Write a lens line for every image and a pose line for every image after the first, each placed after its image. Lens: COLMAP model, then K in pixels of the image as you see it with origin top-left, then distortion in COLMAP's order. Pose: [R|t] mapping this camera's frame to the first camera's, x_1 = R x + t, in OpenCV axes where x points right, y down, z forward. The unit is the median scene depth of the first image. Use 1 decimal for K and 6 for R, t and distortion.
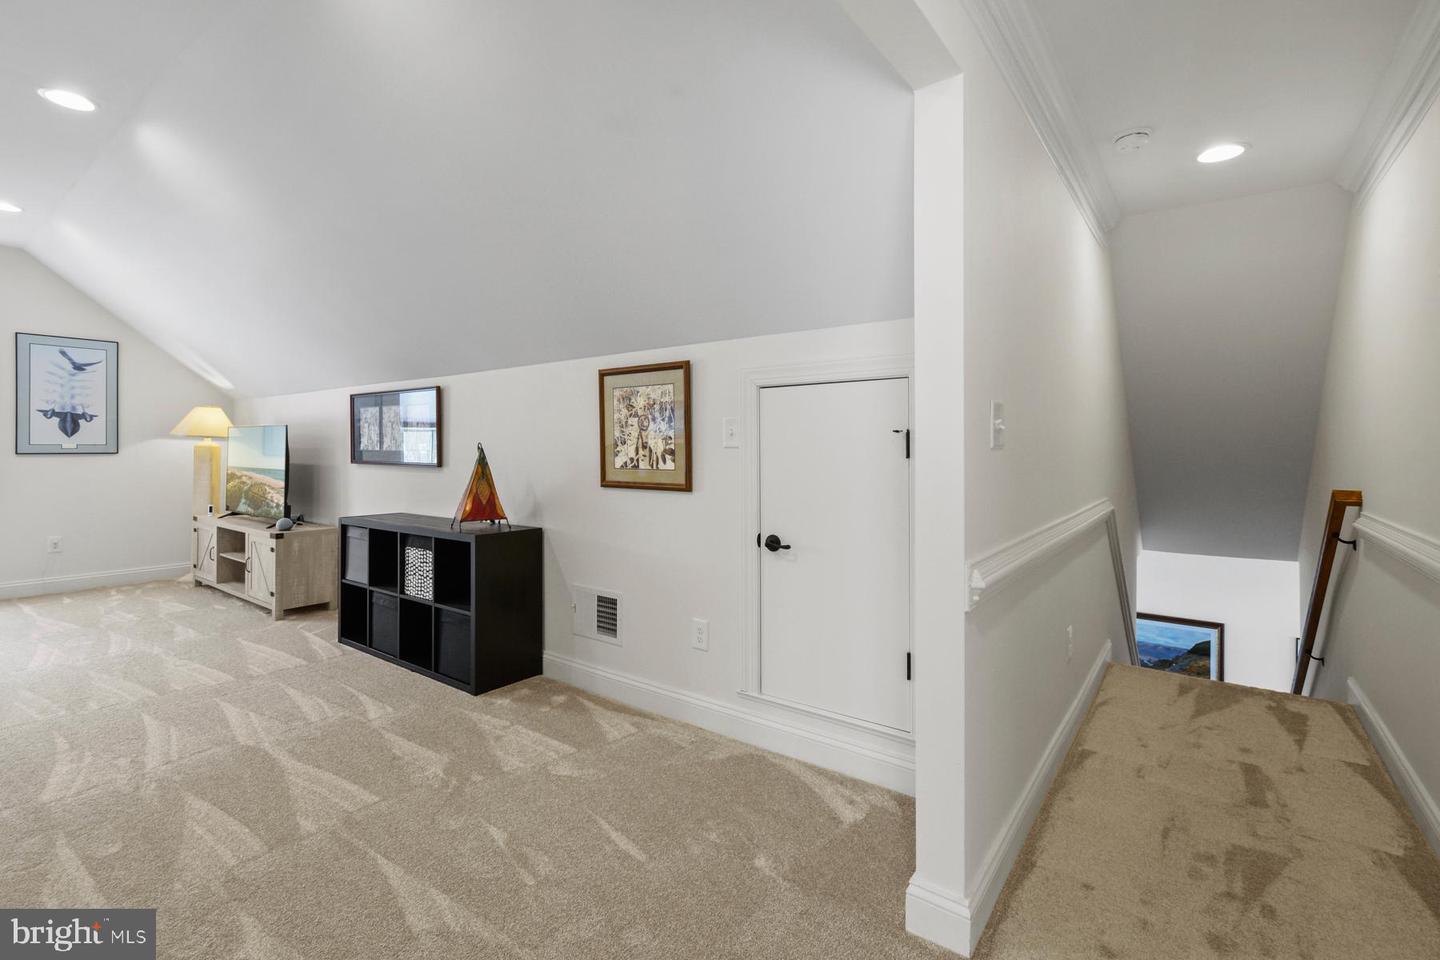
lens RADIAL K [[655.6, 0, 714.4], [0, 655.6, 450.7], [0, 0, 1]] dist [0.010288, -0.004198]
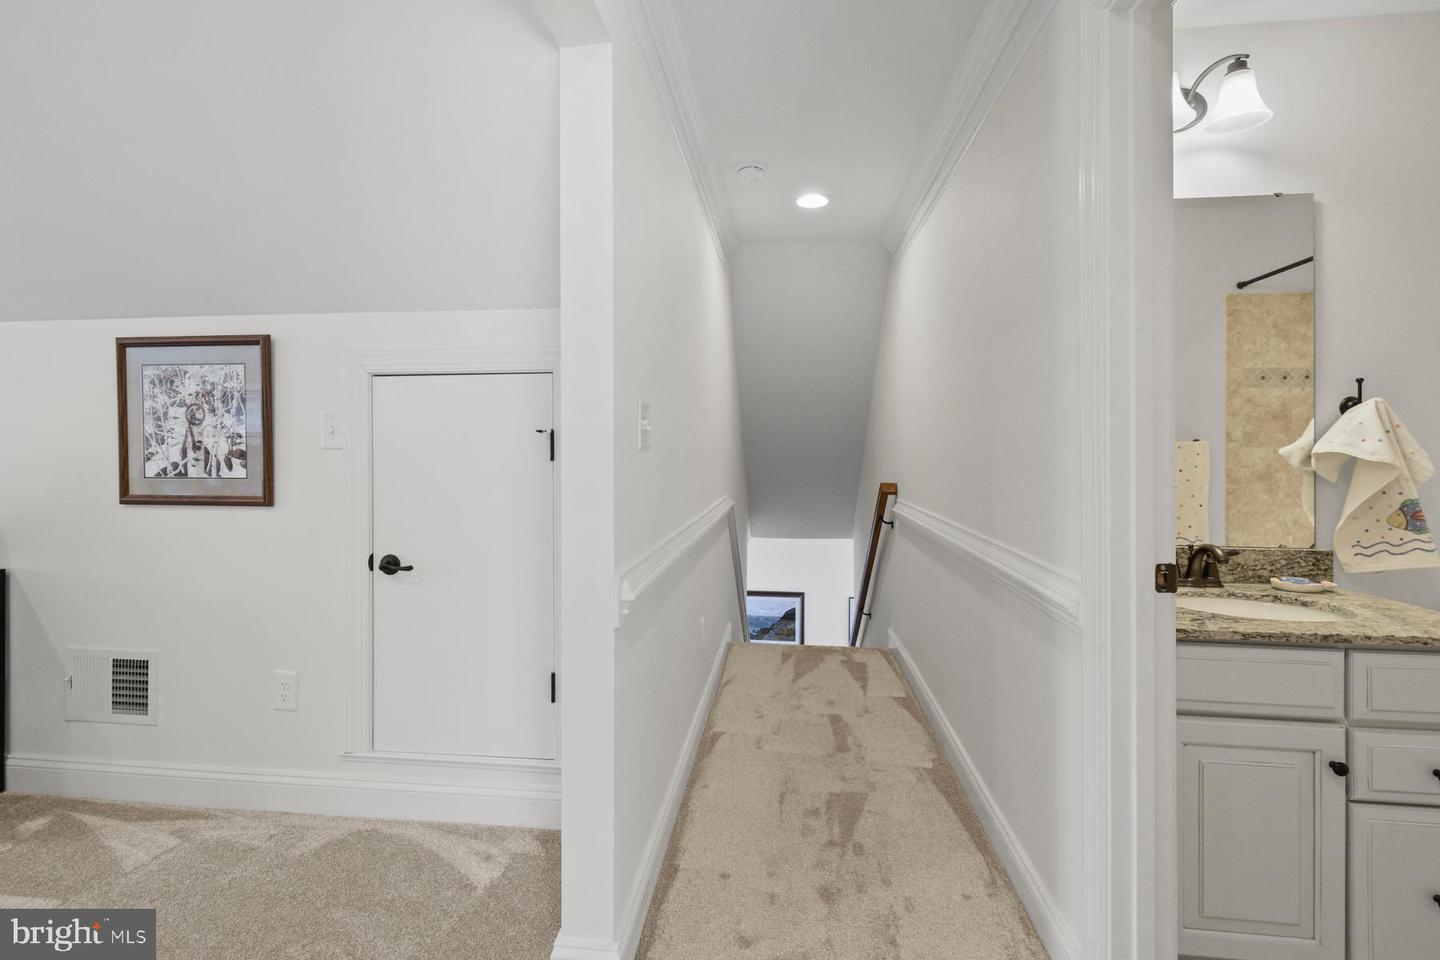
lens RADIAL K [[655.6, 0, 716.9], [0, 655.6, 447.1], [0, 0, 1]] dist [0.010288, -0.004198]
pose [[0.859528, 0.002147, 0.511085, 0.017465], [0.000948, 0.999983, -0.005794, -0.001496], [-0.511089, 0.005465, 0.859511, 0.070456]]
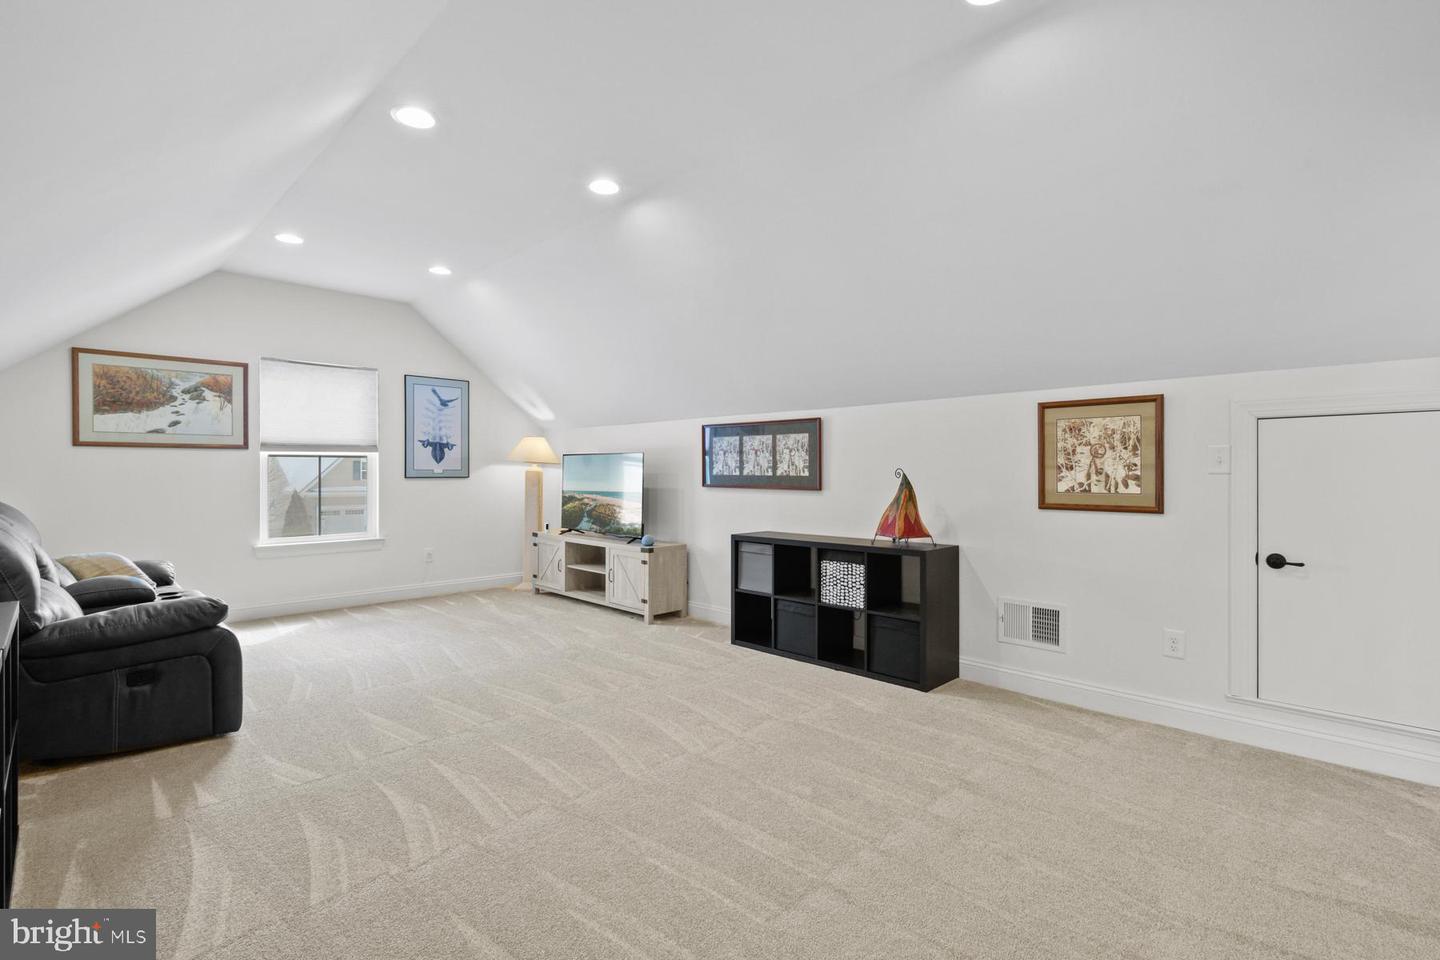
lens RADIAL K [[655.6, 0, 719.6], [0, 655.6, 474.3], [0, 0, 1]] dist [0.010288, -0.004198]
pose [[0.993023, 0.003853, -0.117862, -0.628183], [-0.004589, 0.999972, -0.005976, 0.006409], [0.117835, 0.006475, 0.993012, -0.179349]]
